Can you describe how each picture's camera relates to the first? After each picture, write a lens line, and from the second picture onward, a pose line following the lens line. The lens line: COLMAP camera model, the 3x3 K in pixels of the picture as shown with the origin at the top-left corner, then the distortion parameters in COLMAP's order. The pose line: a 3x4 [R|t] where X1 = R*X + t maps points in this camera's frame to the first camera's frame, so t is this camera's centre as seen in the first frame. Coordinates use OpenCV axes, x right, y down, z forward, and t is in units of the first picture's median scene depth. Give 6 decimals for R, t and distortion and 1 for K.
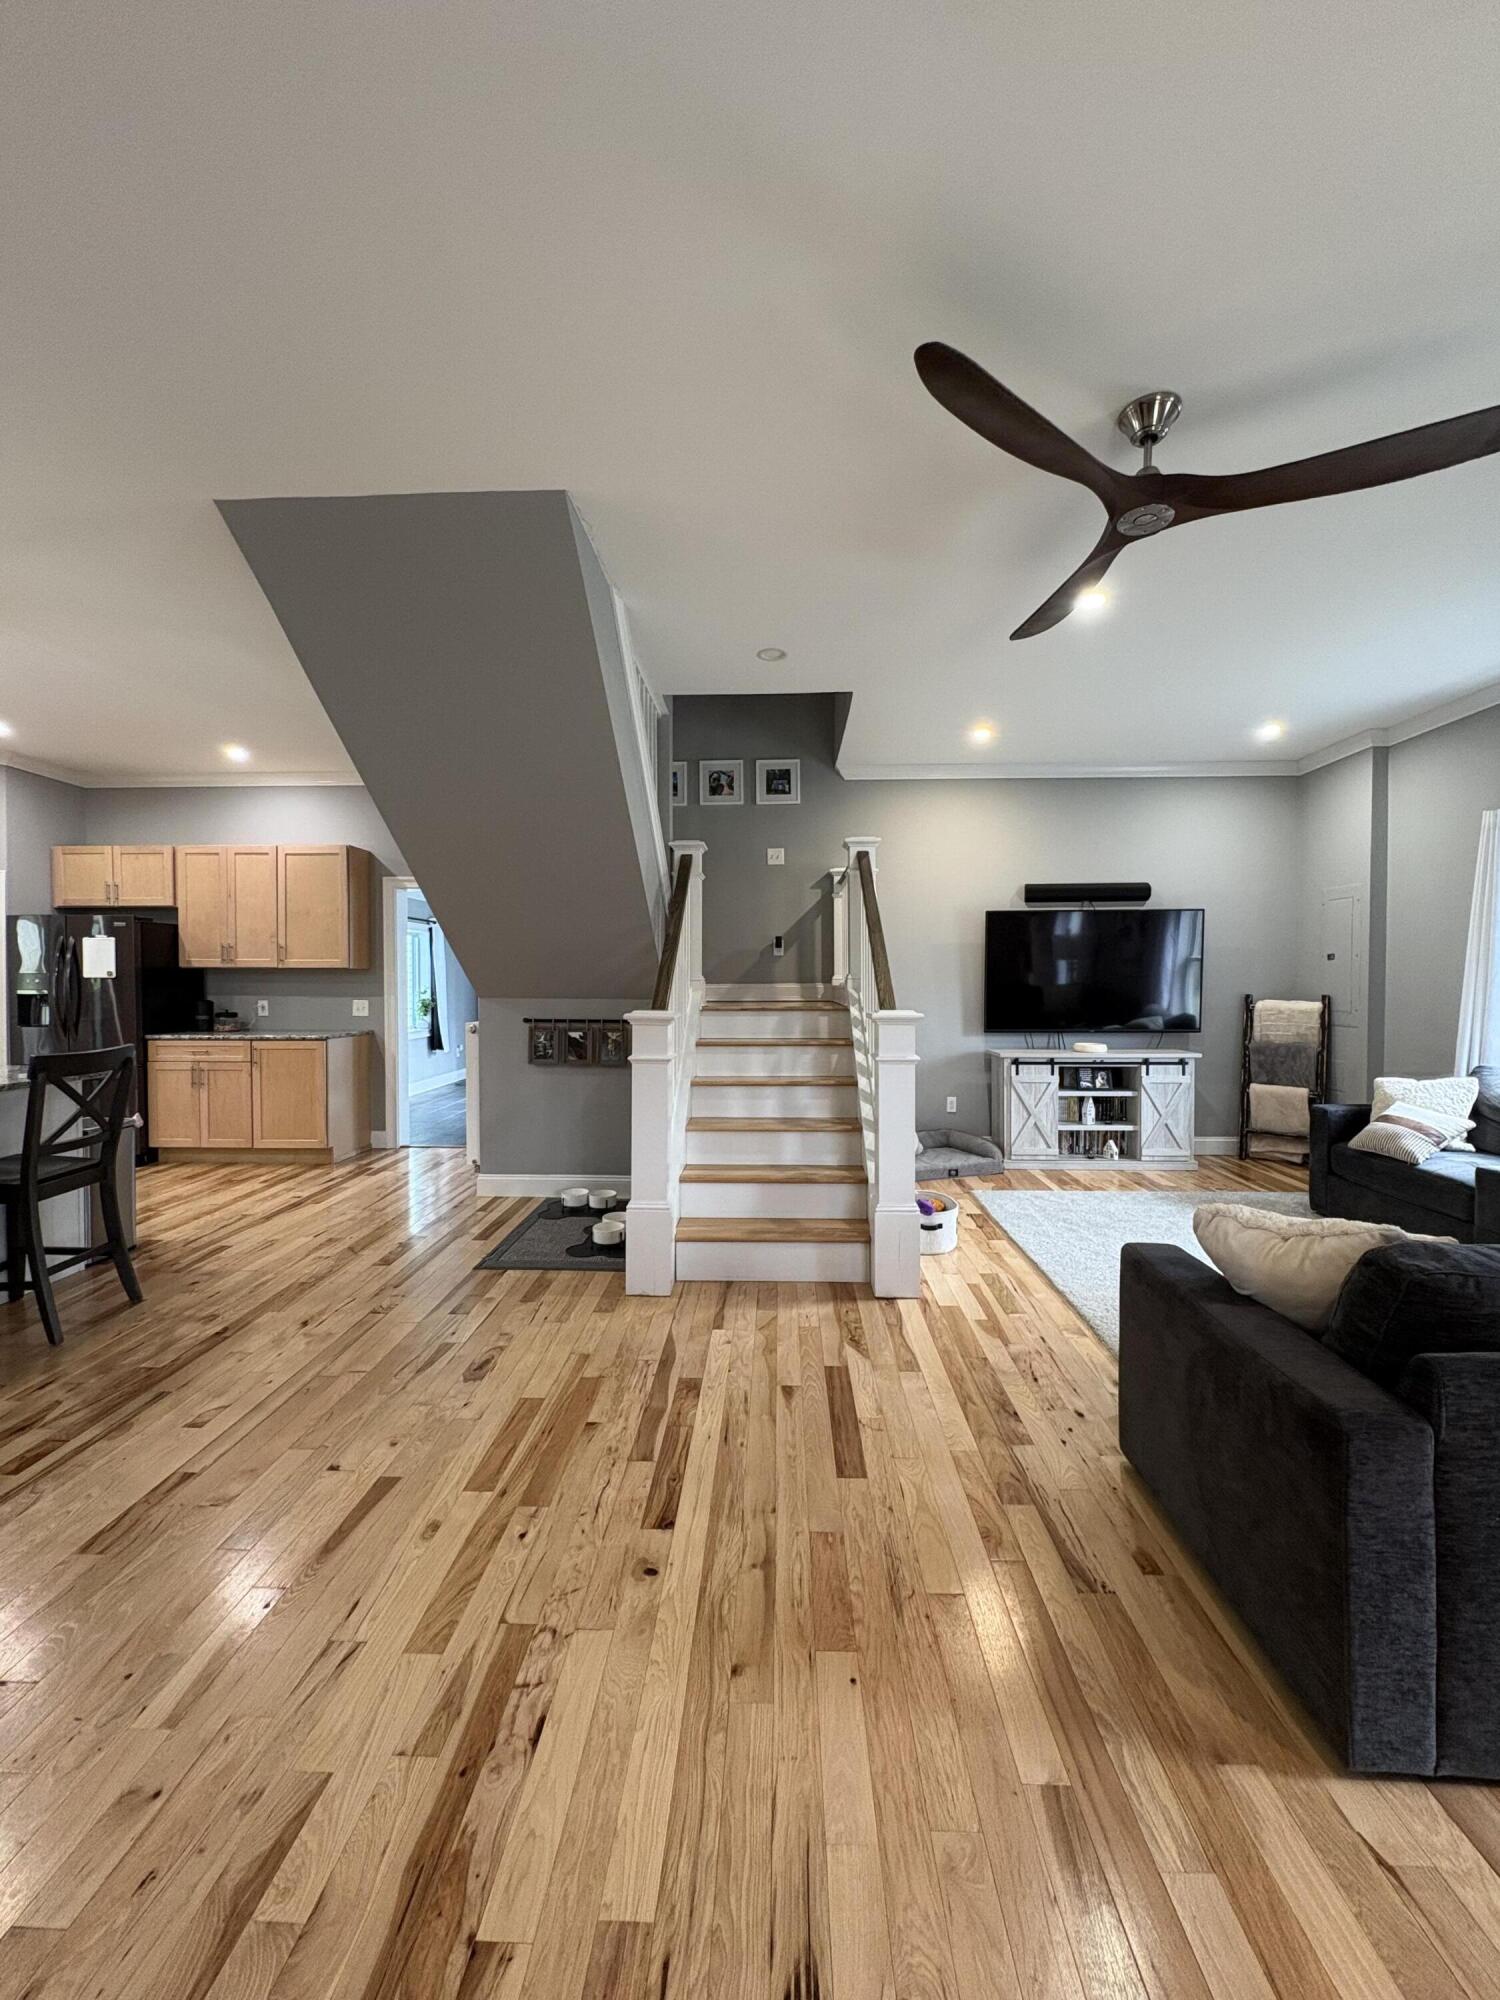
lens RADIAL K [[794.4, 0, 751.4], [0, 794.4, 999.5], [0, 0, 1]] dist [-0.000764, 0.000015]
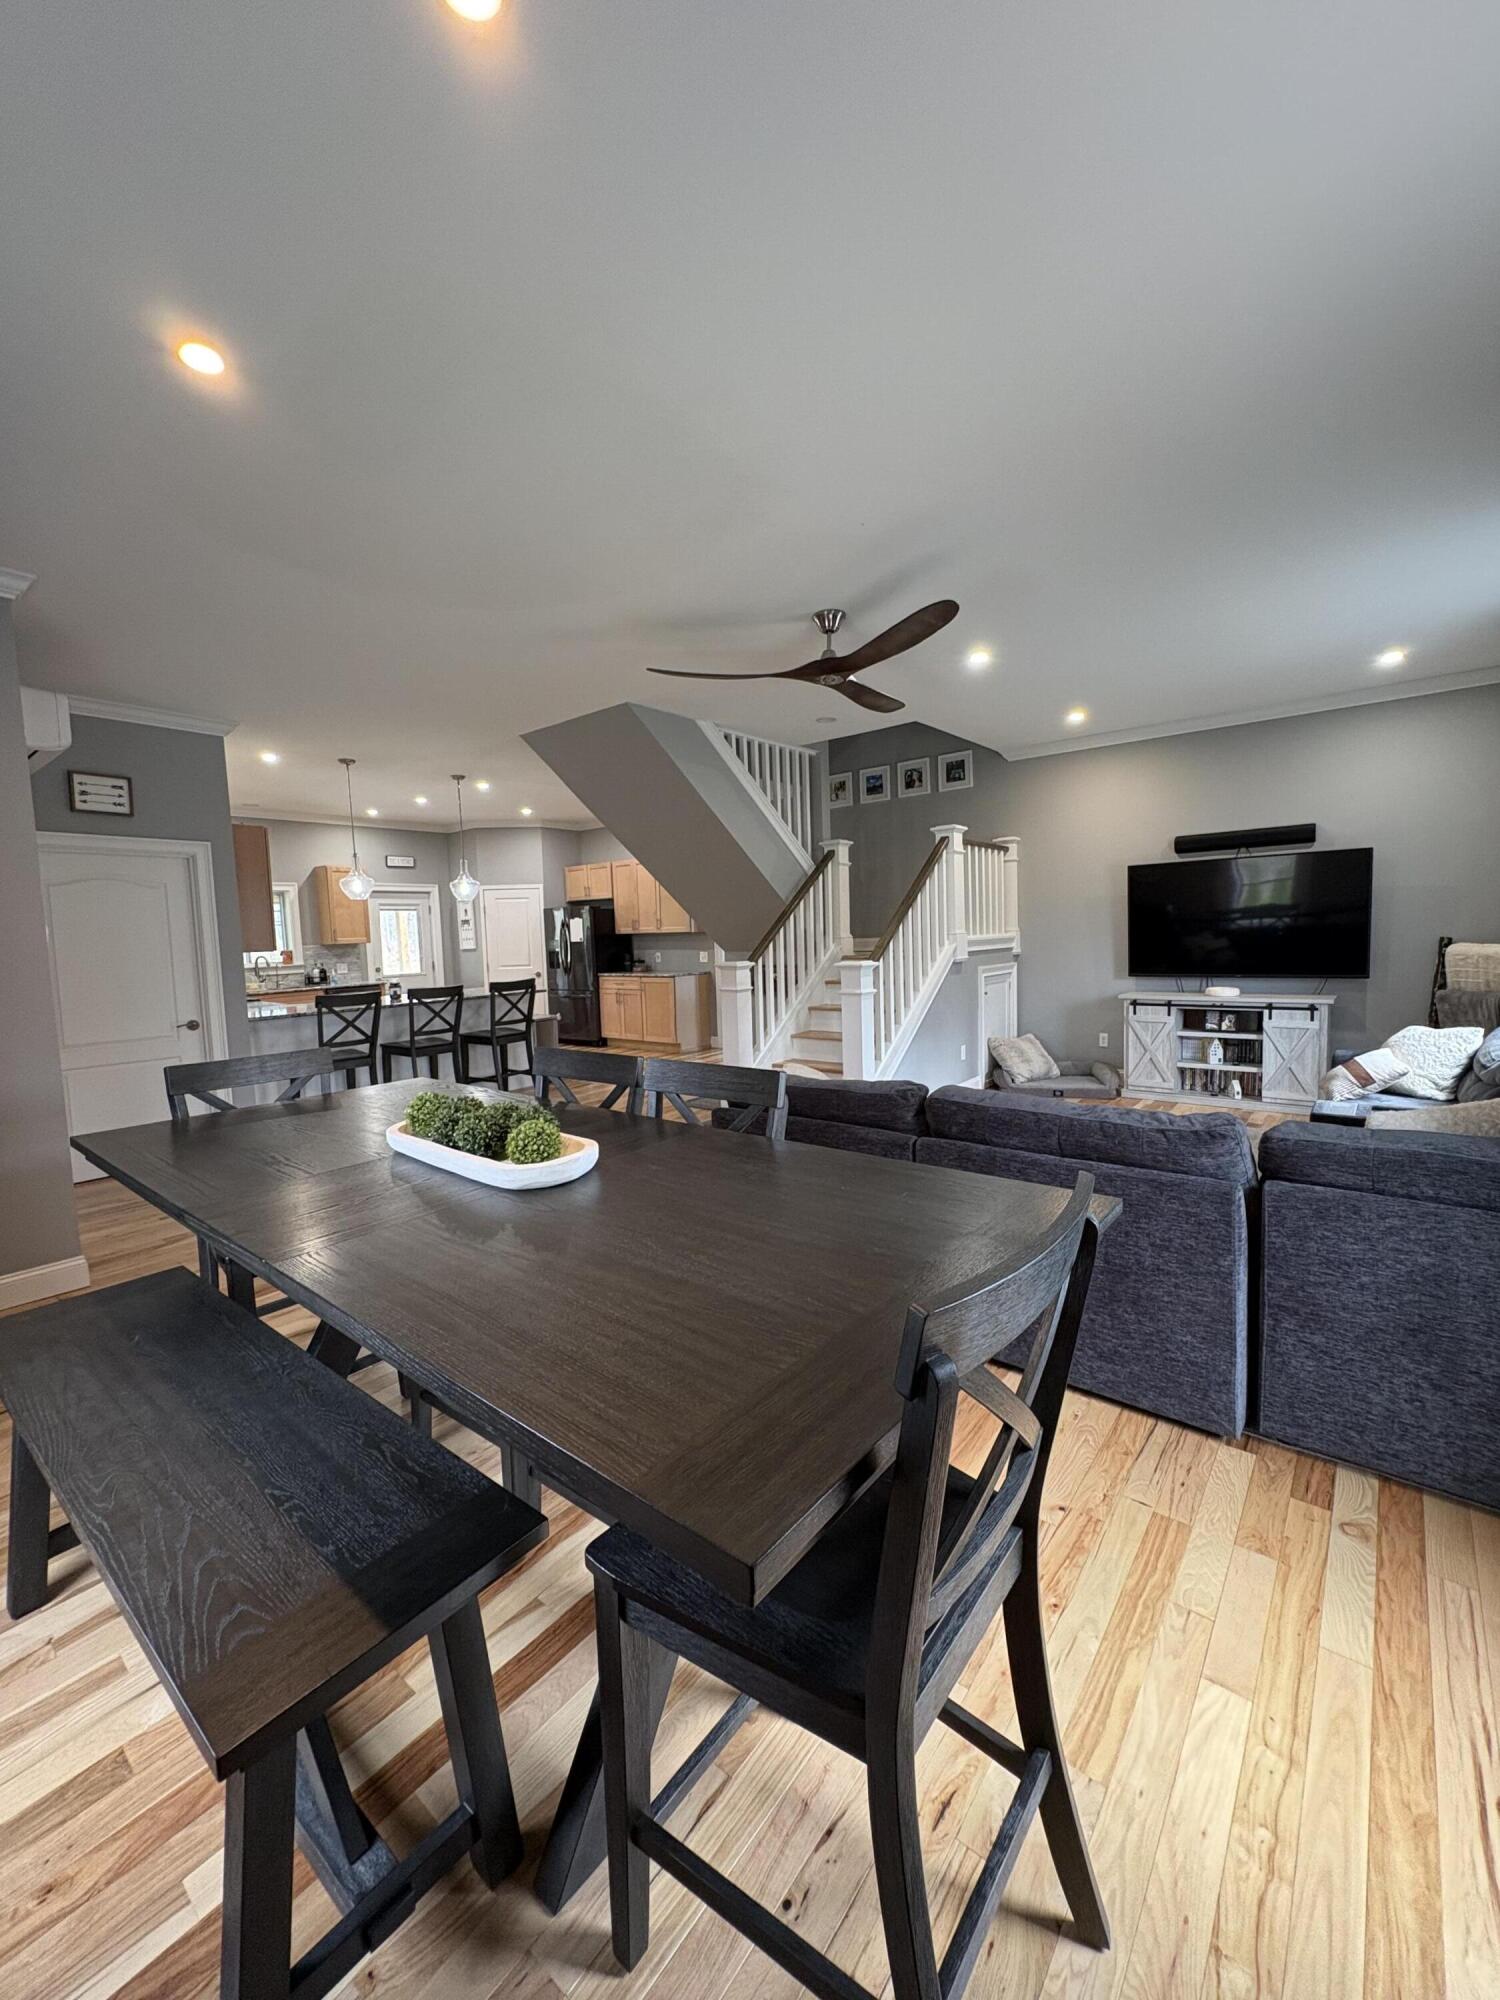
lens RADIAL K [[794.4, 0, 754.4], [0, 794.4, 999.8], [0, 0, 1]] dist [-0.000764, 0.000015]
pose [[0.803033, 0.026230, -0.595357, 0.788150], [0.019099, 0.997385, 0.069703, -0.018964], [0.595628, -0.067345, 0.800432, -0.290962]]
